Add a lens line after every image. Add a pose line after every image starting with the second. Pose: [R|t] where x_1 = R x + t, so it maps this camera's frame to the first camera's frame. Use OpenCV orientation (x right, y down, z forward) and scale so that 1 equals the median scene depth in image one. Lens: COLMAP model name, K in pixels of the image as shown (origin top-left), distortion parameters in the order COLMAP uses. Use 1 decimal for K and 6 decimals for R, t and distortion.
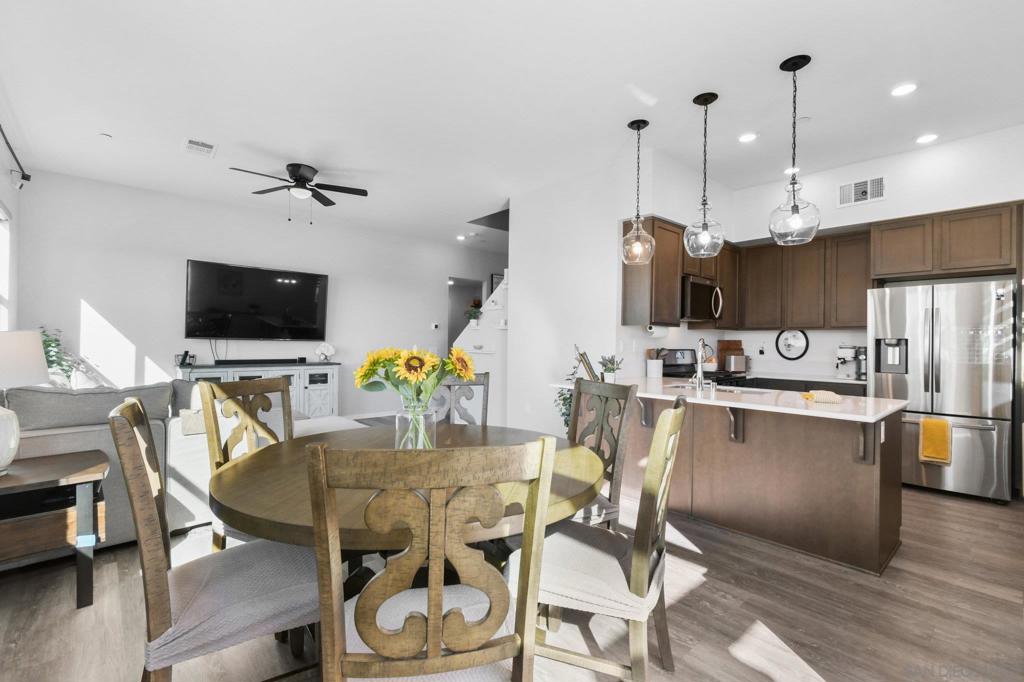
lens RADIAL K [[466.1, 0, 515.4], [0, 466.1, 344.4], [0, 0, 1]] dist [0.010249, -0.000369]
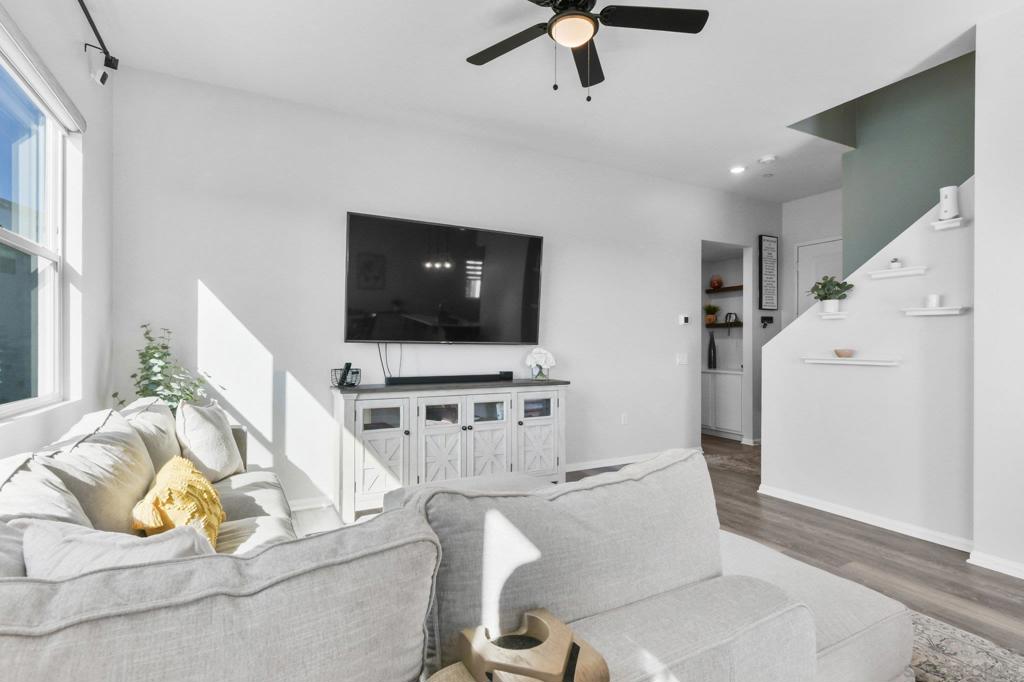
lens RADIAL K [[488.2, 0, 503.2], [0, 488.2, 344.9], [0, 0, 1]] dist [0.011721, -0.000606]
pose [[0.973674, -0.011439, -0.227657, -0.328641], [0.009602, 0.999912, -0.009177, -0.001351], [0.227742, 0.006750, 0.973698, 0.391902]]
